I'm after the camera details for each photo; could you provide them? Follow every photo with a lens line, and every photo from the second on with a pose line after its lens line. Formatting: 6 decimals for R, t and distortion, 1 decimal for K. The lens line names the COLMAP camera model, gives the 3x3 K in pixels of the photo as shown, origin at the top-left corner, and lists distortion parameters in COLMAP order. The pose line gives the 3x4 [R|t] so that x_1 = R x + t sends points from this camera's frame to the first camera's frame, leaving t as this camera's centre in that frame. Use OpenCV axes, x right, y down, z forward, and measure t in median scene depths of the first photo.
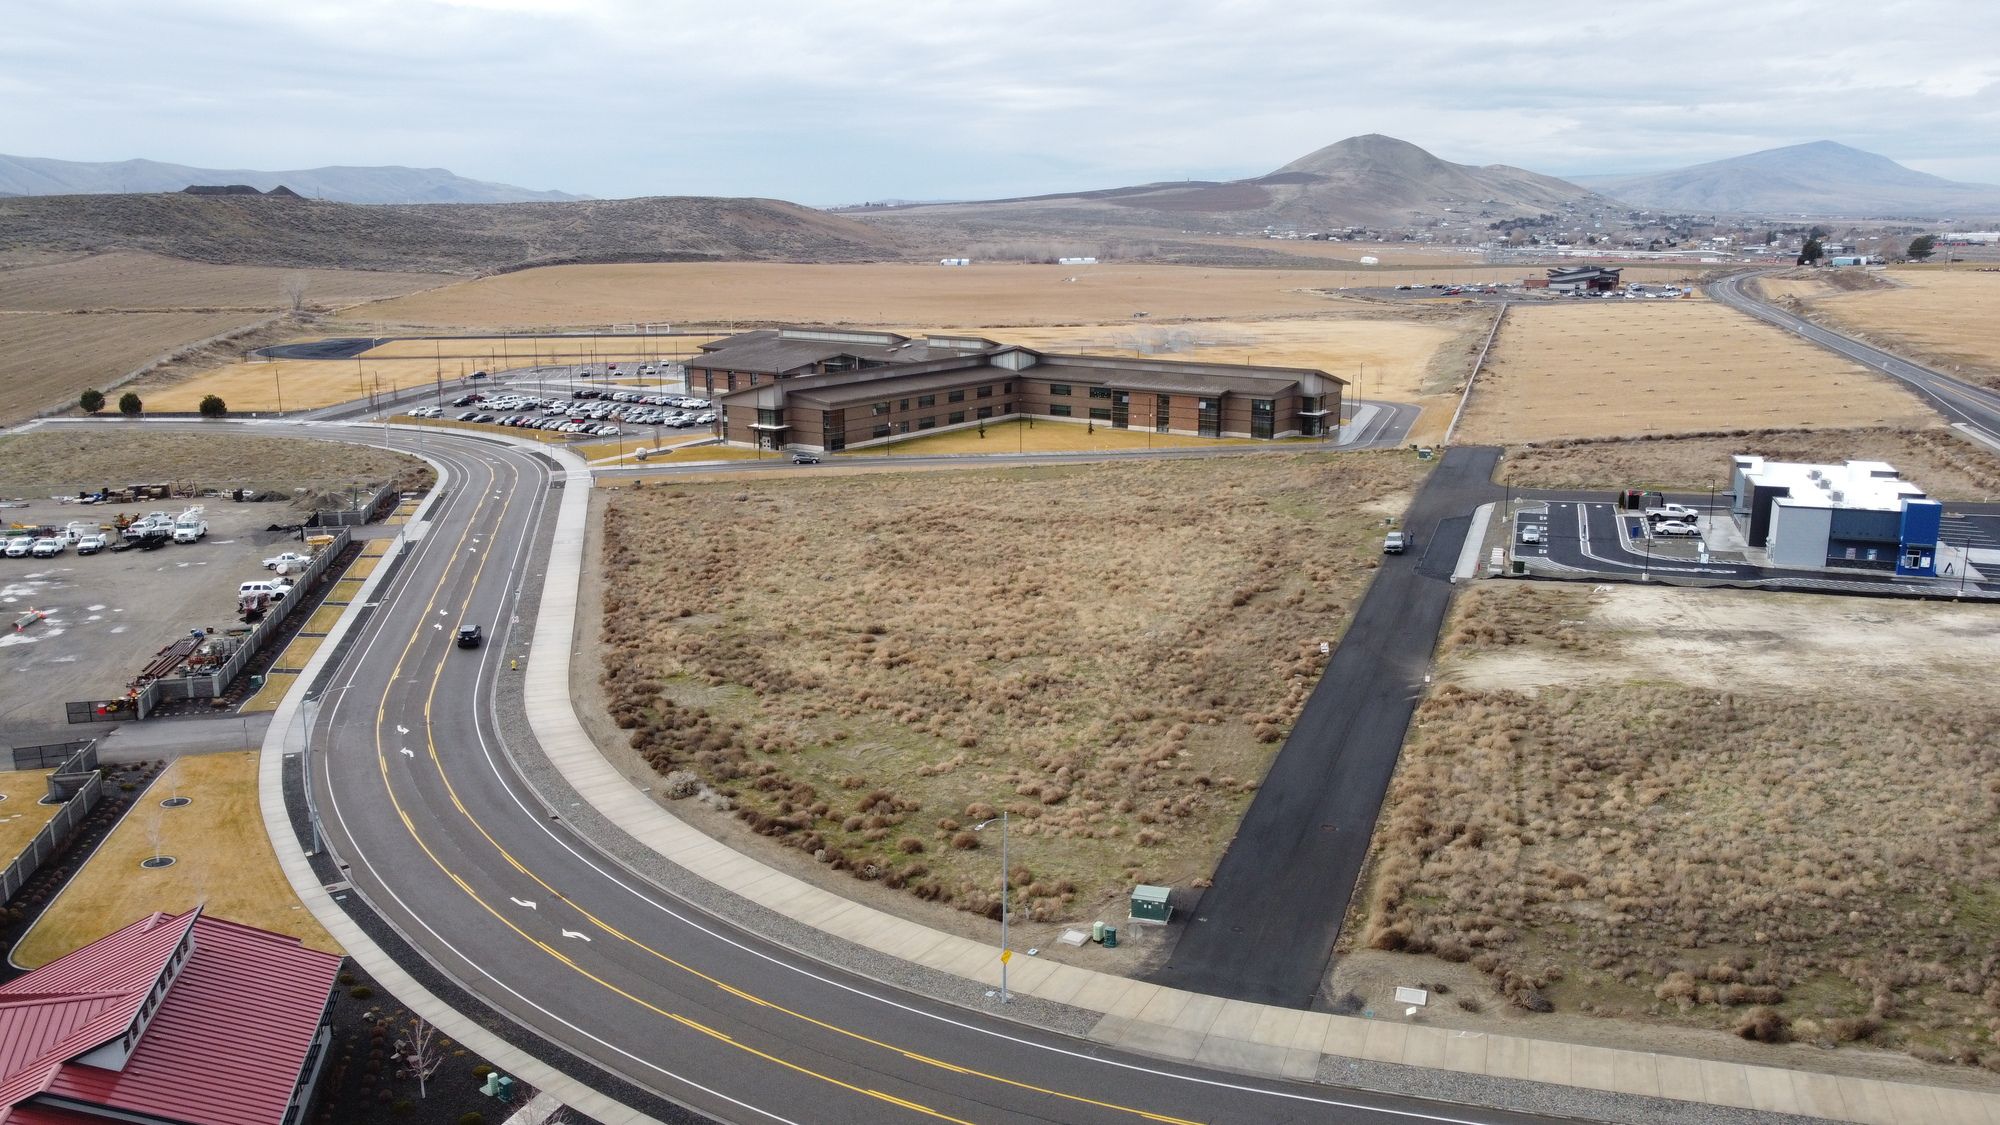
lens RADIAL K [[1530.6, 0, 995.2], [0, 1530.6, 556.9], [0, 0, 1]] dist [-0.006115, 0.006856]
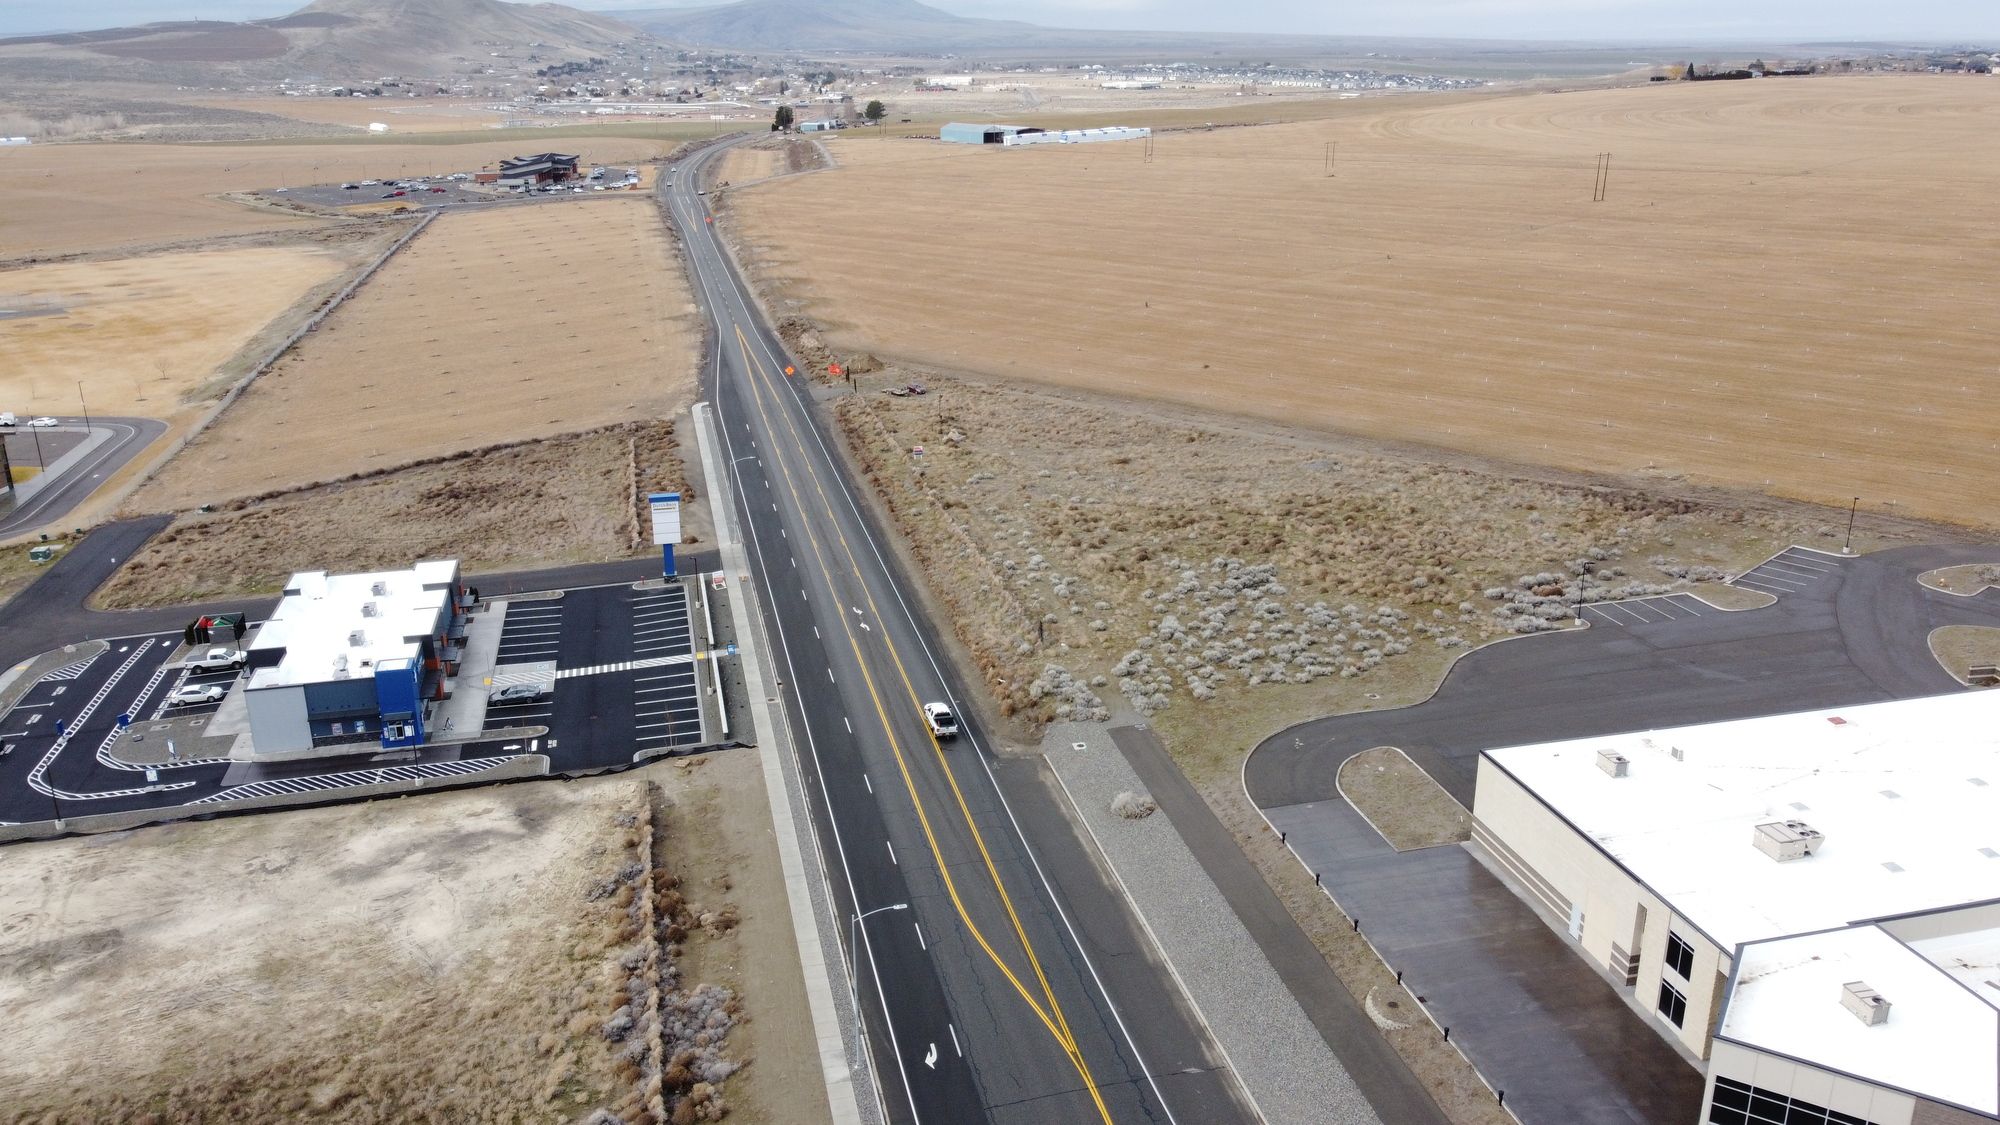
lens RADIAL K [[1530.6, 0, 995.4], [0, 1530.6, 563.2], [0, 0, 1]] dist [-0.006115, 0.006856]
pose [[0.839738, -0.178062, 0.512967, 0.430924], [0.125191, 0.982741, 0.136190, -0.162397], [-0.528364, -0.050145, 0.847536, 0.063732]]
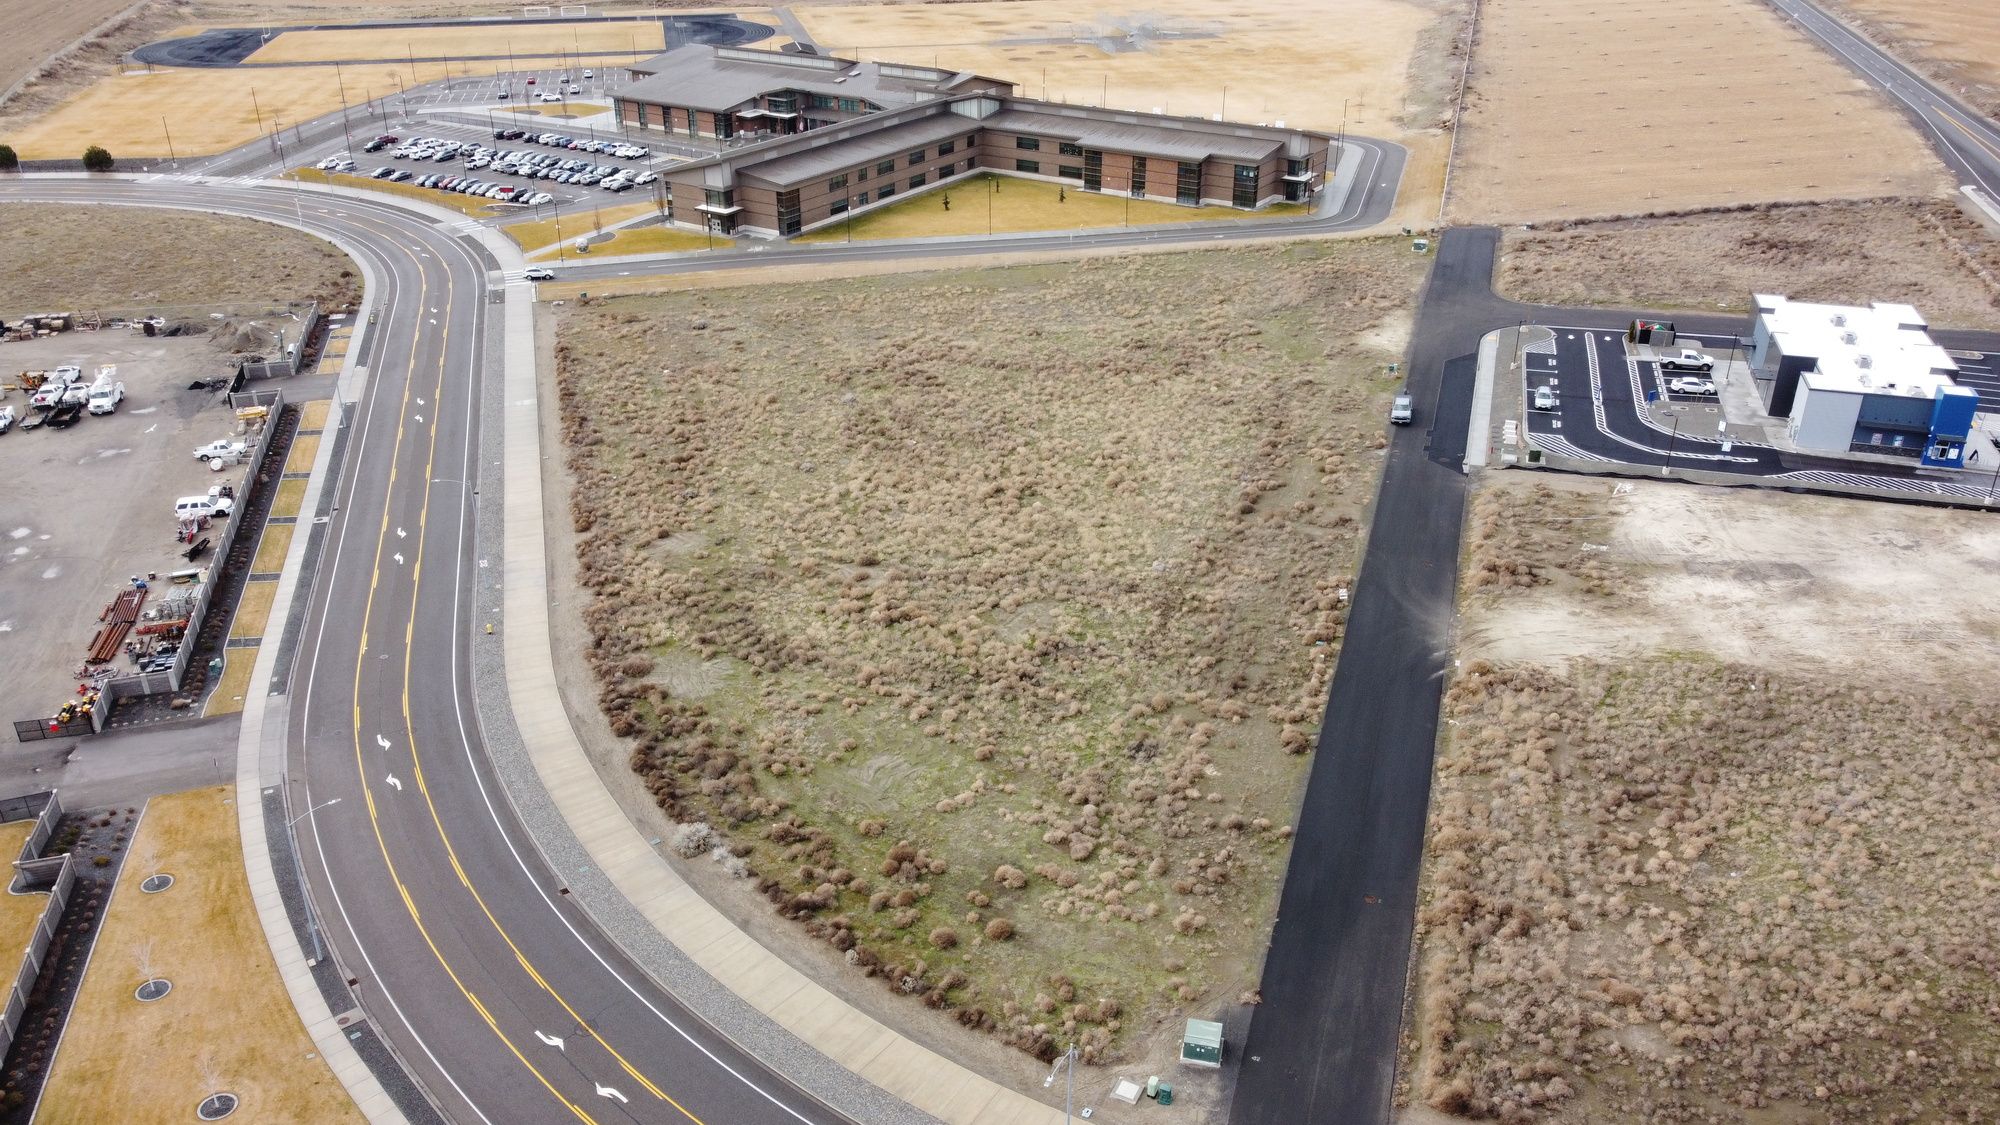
lens RADIAL K [[1530.6, 0, 996.4], [0, 1530.6, 562.5], [0, 0, 1]] dist [-0.006115, 0.006856]
pose [[0.999052, -0.019536, 0.038901, -0.032093], [0.009603, 0.970533, 0.240776, -0.159221], [-0.042458, -0.240174, 0.969801, 0.069019]]
